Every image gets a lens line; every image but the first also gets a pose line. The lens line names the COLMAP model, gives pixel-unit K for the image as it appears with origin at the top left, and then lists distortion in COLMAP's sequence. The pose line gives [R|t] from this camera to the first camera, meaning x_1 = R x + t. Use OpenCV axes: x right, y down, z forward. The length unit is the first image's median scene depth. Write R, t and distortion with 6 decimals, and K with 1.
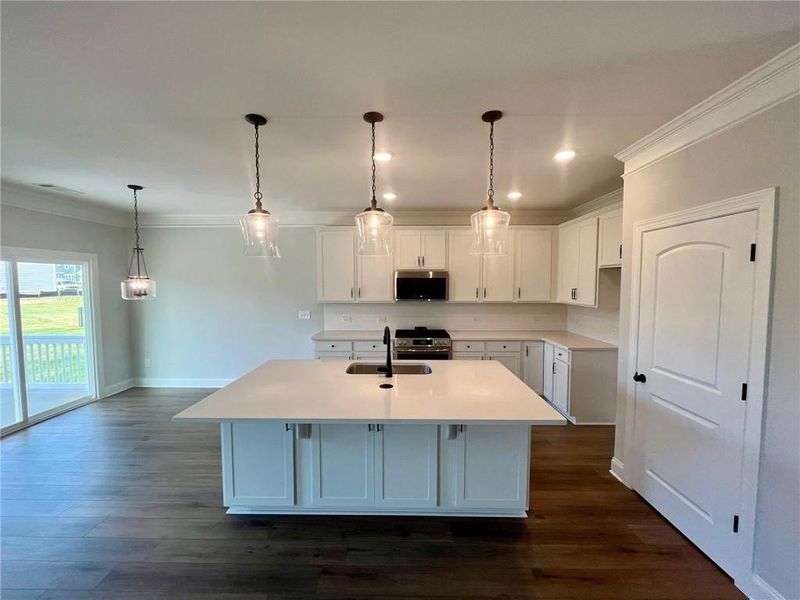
lens RADIAL K [[323.4, 0, 400.0], [0, 323.4, 300.0], [0, 0, 1]] dist [-0.001671, -0.000115]
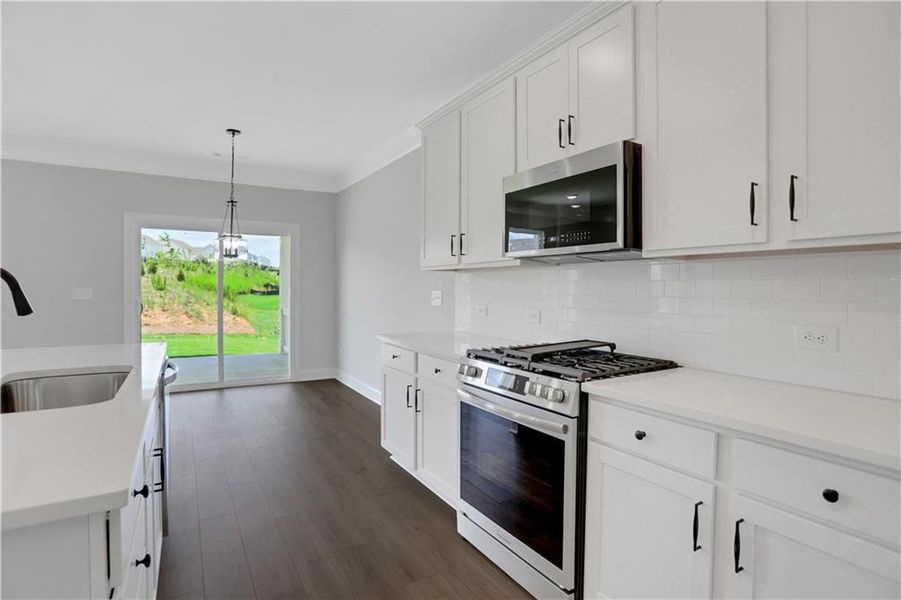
lens RADIAL K [[455.6, 0, 453.8], [0, 455.6, 288.8], [0, 0, 1]] dist [-0.067020, 0.028218]
pose [[0.531389, 0.006215, -0.847105, 0.482163], [-0.055615, 0.998072, -0.027564, 0.067438], [0.845300, 0.061759, 0.530710, 0.845073]]
